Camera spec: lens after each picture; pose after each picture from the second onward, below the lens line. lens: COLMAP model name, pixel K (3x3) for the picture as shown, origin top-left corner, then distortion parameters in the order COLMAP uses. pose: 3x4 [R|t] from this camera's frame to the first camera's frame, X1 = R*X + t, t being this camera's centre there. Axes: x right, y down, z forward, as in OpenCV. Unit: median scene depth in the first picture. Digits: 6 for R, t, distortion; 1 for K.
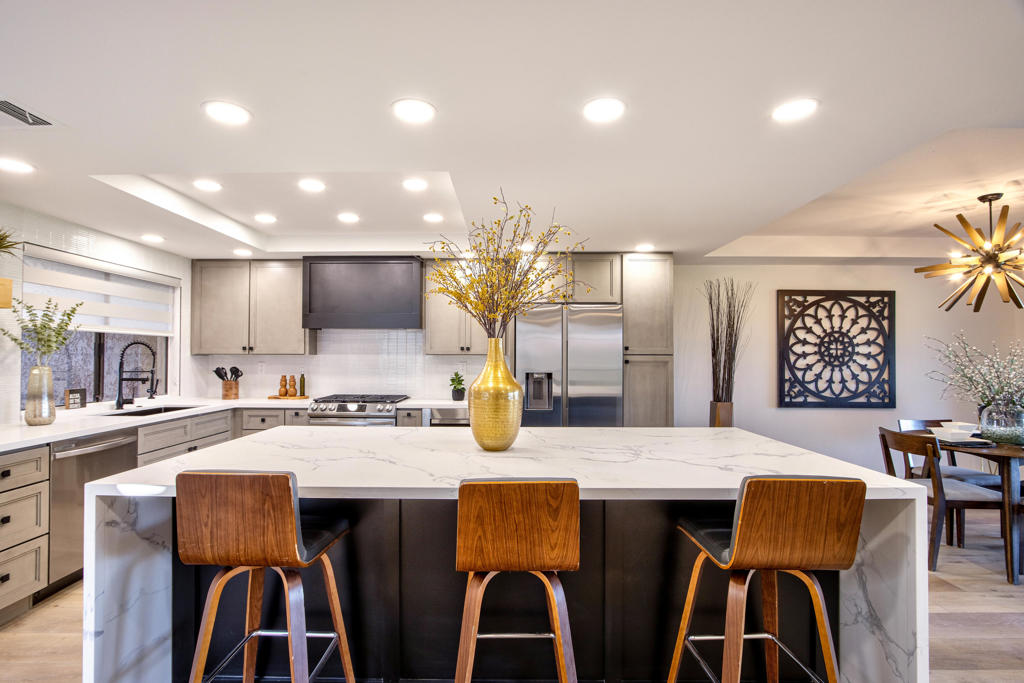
lens RADIAL K [[478.0, 0, 508.3], [0, 478.0, 347.9], [0, 0, 1]] dist [-0.017150, 0.002416]
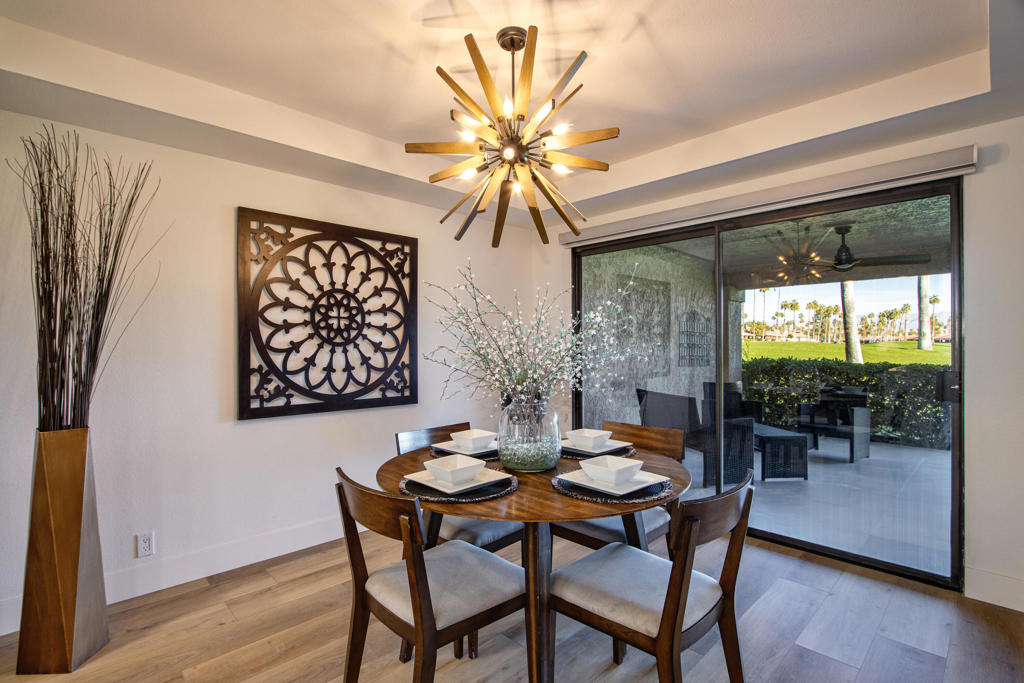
lens RADIAL K [[478.0, 0, 512.3], [0, 478.0, 343.8], [0, 0, 1]] dist [-0.017150, 0.002416]
pose [[0.703168, -0.005398, 0.711004, 0.402008], [-0.005140, 0.999906, 0.012675, 0.027886], [-0.711005, -0.012567, 0.703074, 0.387494]]
